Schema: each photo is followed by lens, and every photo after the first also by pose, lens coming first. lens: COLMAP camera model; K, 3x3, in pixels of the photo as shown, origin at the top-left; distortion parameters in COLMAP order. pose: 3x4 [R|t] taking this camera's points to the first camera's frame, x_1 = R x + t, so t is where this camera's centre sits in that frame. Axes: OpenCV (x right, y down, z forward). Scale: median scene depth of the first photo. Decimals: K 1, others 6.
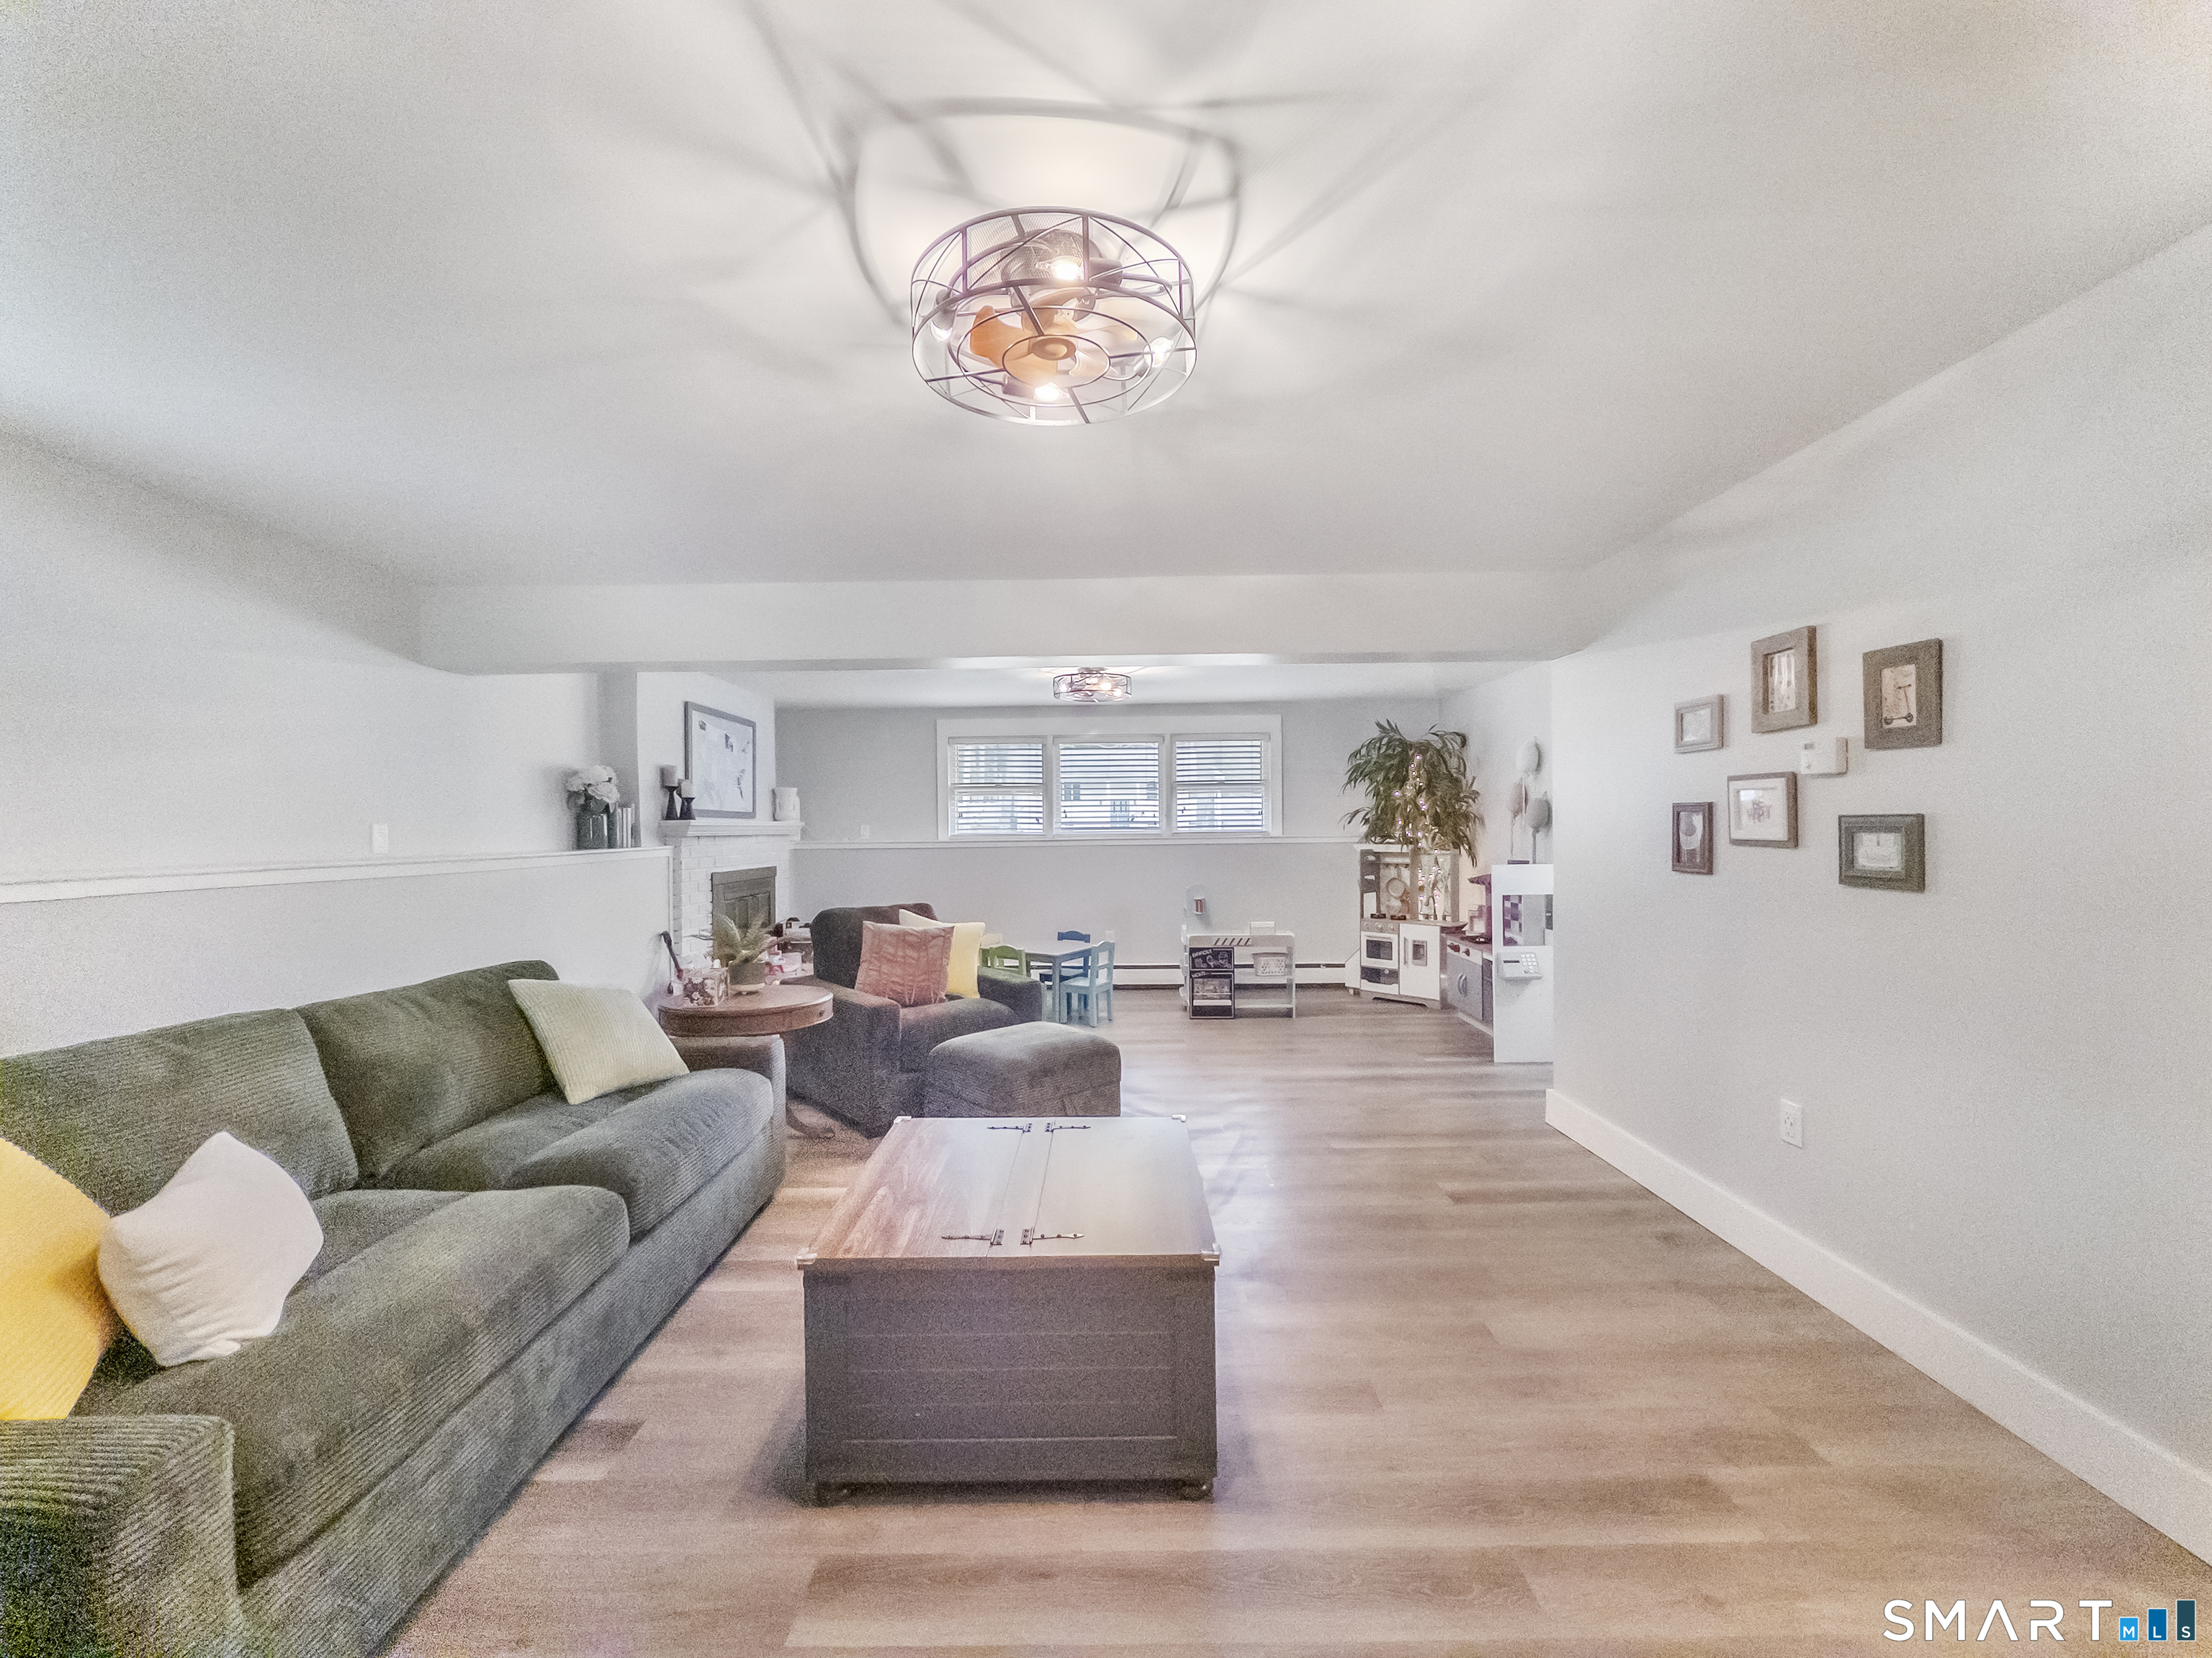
lens RADIAL K [[887.5, 0, 1106.0], [0, 887.5, 829.0], [0, 0, 1]] dist [-0.001379, 0.000116]
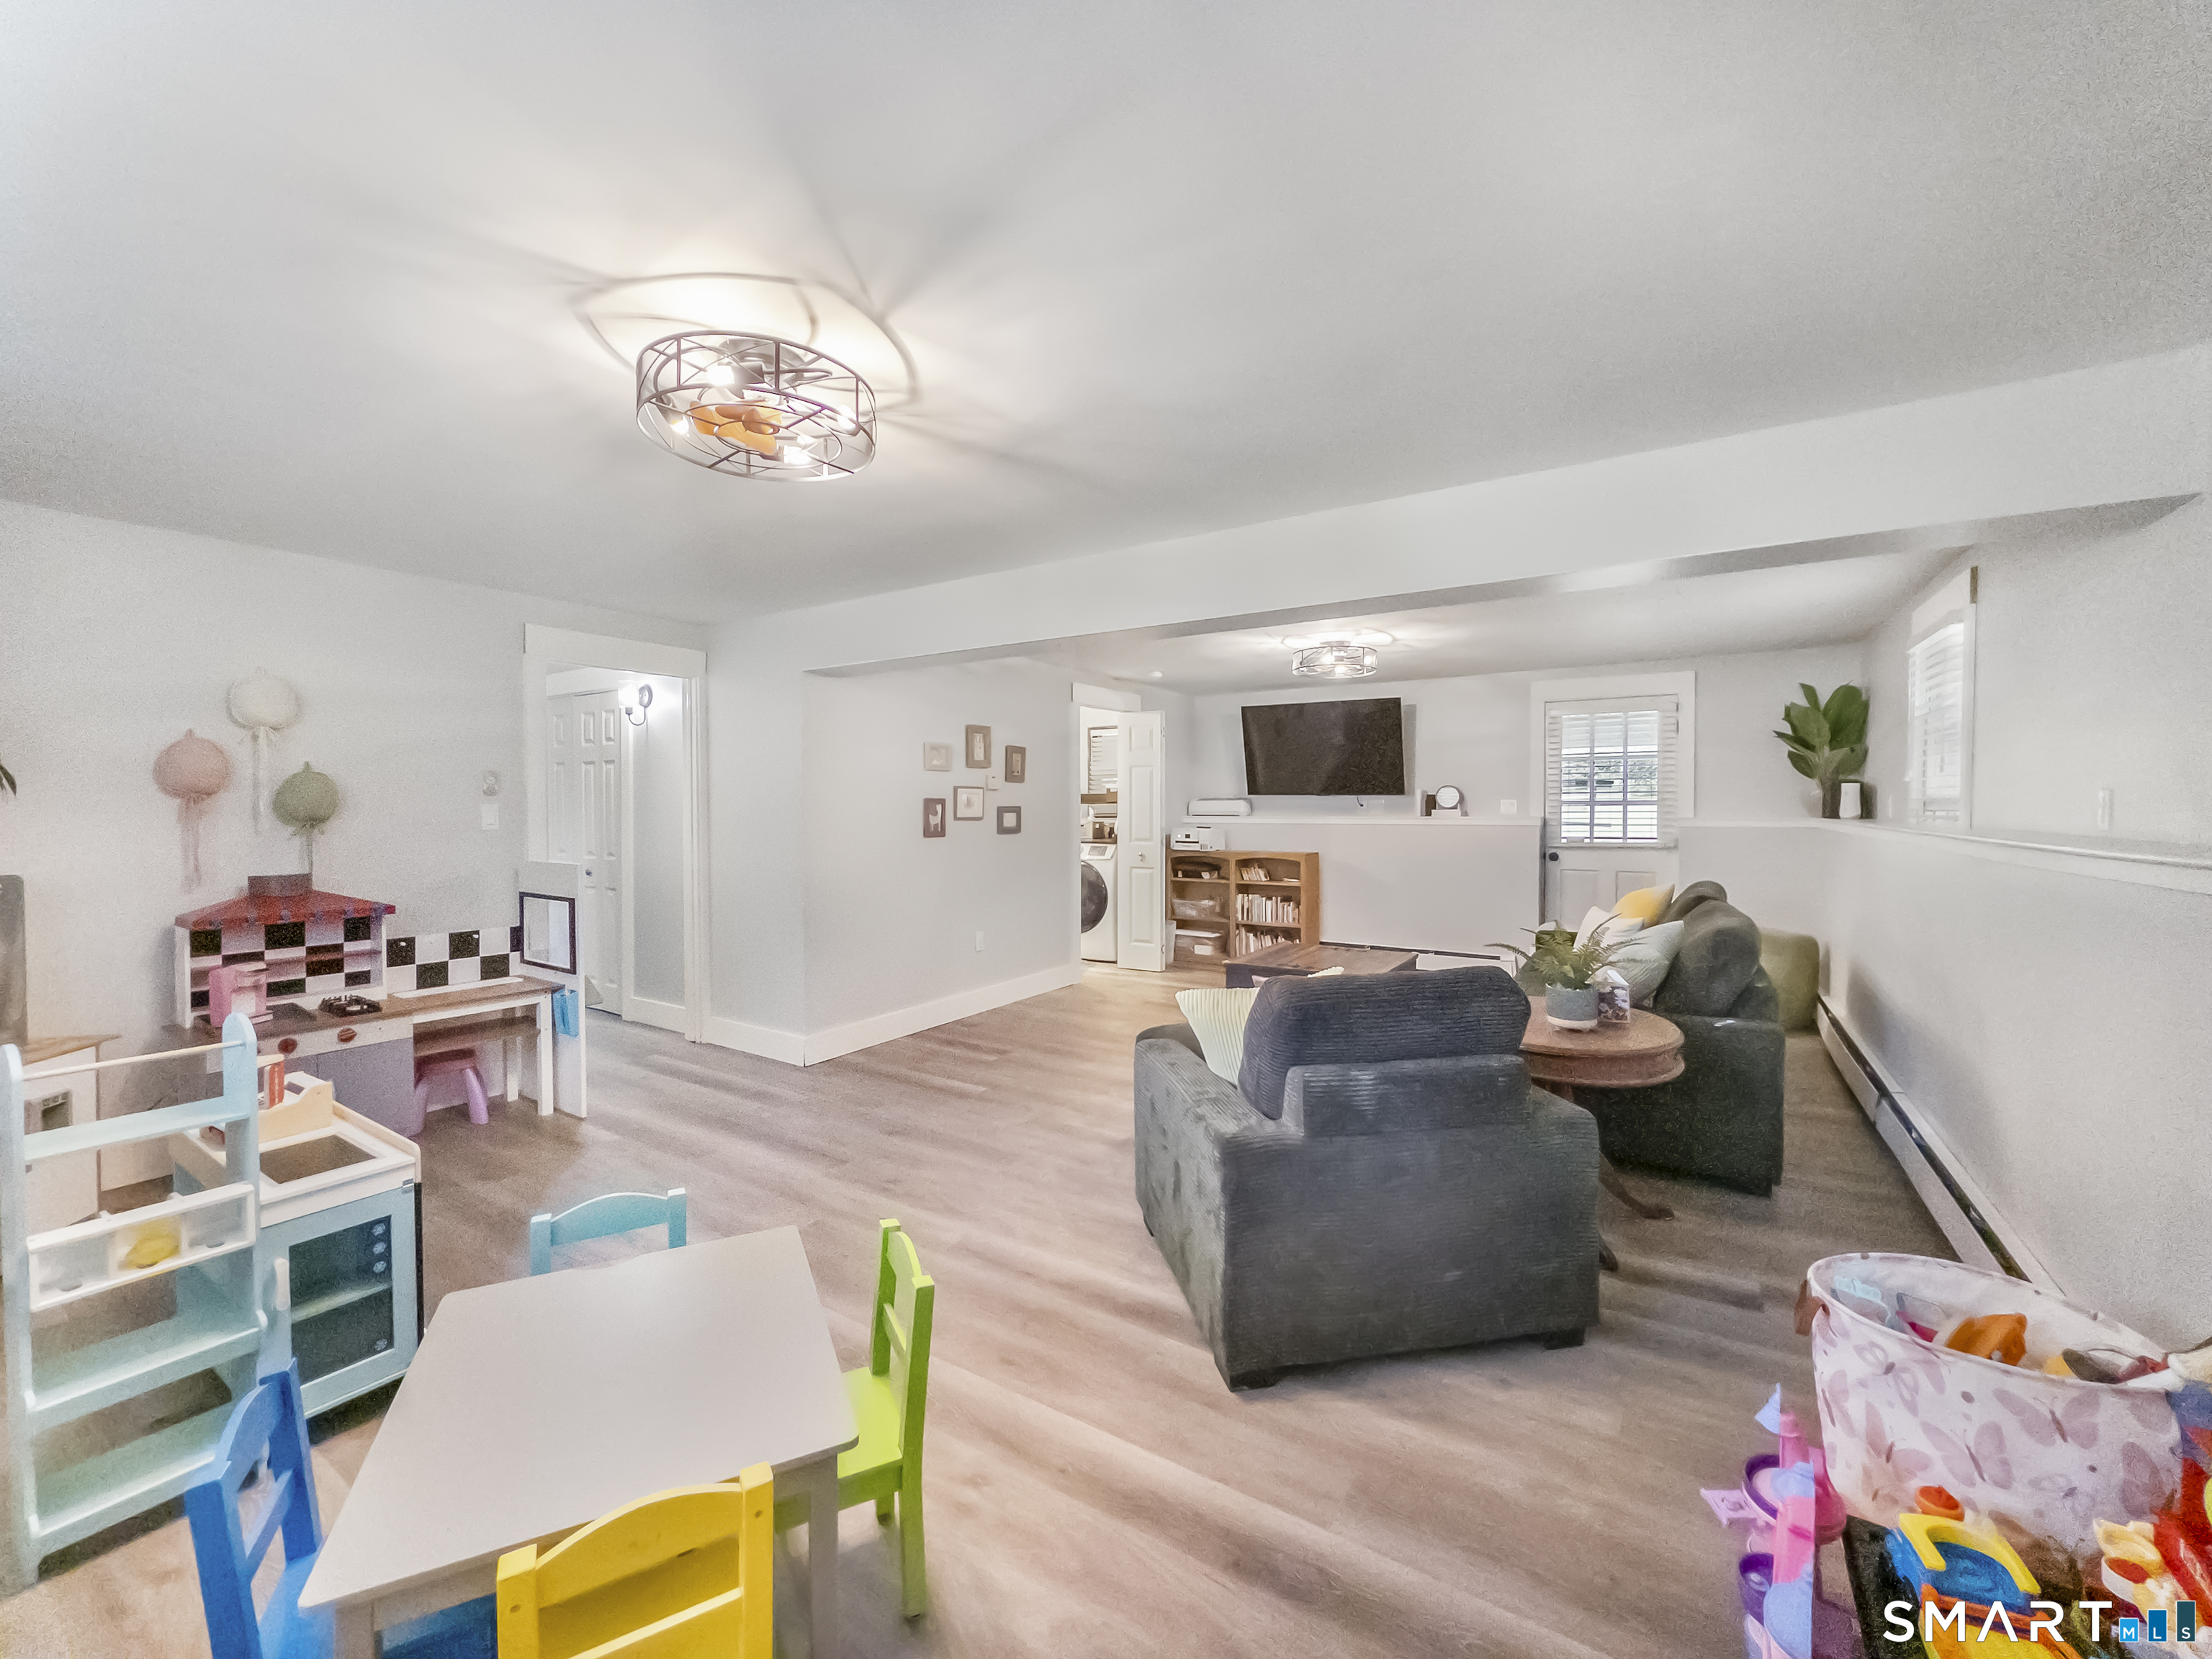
lens RADIAL K [[887.4, 0, 1106.0], [0, 887.4, 829.5], [0, 0, 1]] dist [-0.001379, 0.000116]
pose [[-0.846460, 0.003715, 0.532439, -0.620368], [0.020837, 0.999441, 0.026152, -0.007092], [-0.532044, 0.033232, -0.846064, 2.391221]]
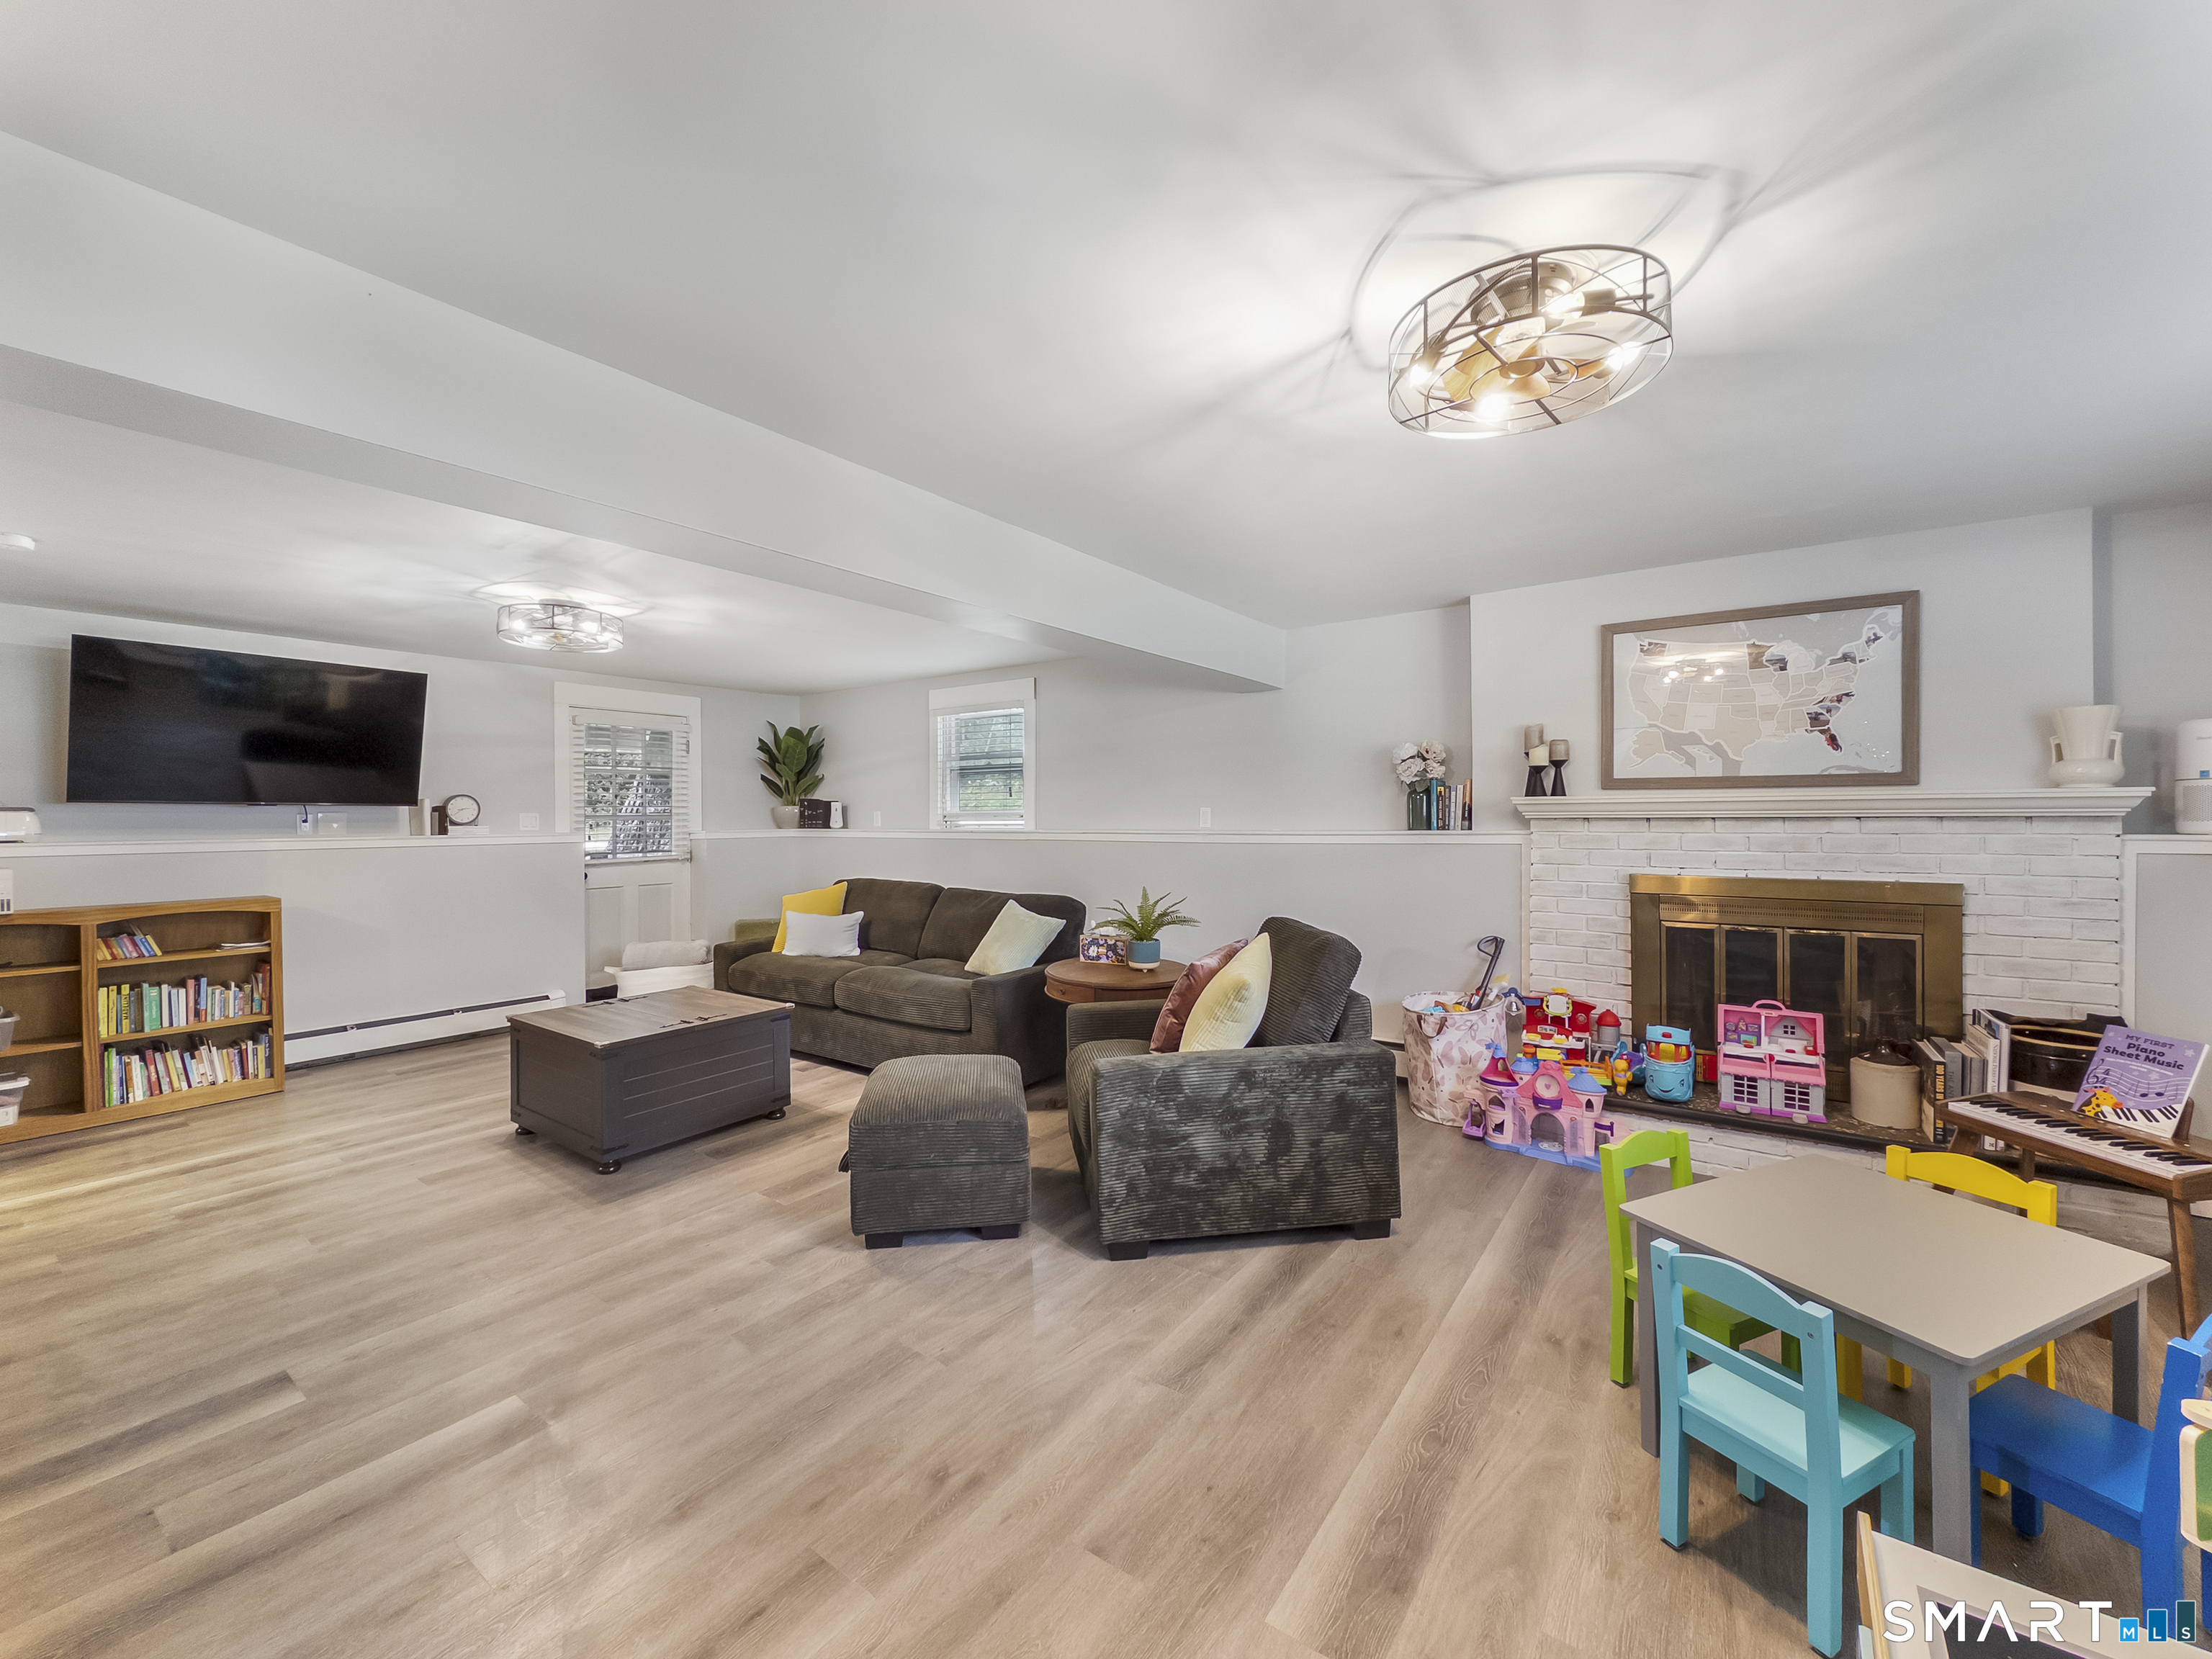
lens RADIAL K [[887.4, 0, 1106.0], [0, 887.4, 829.5], [0, 0, 1]] dist [-0.001379, 0.000116]
pose [[-0.578500, 0.032243, -0.815045, 0.617651], [0.008916, 0.999409, 0.033208, -0.020109], [0.815633, 0.011944, -0.578446, 2.062629]]
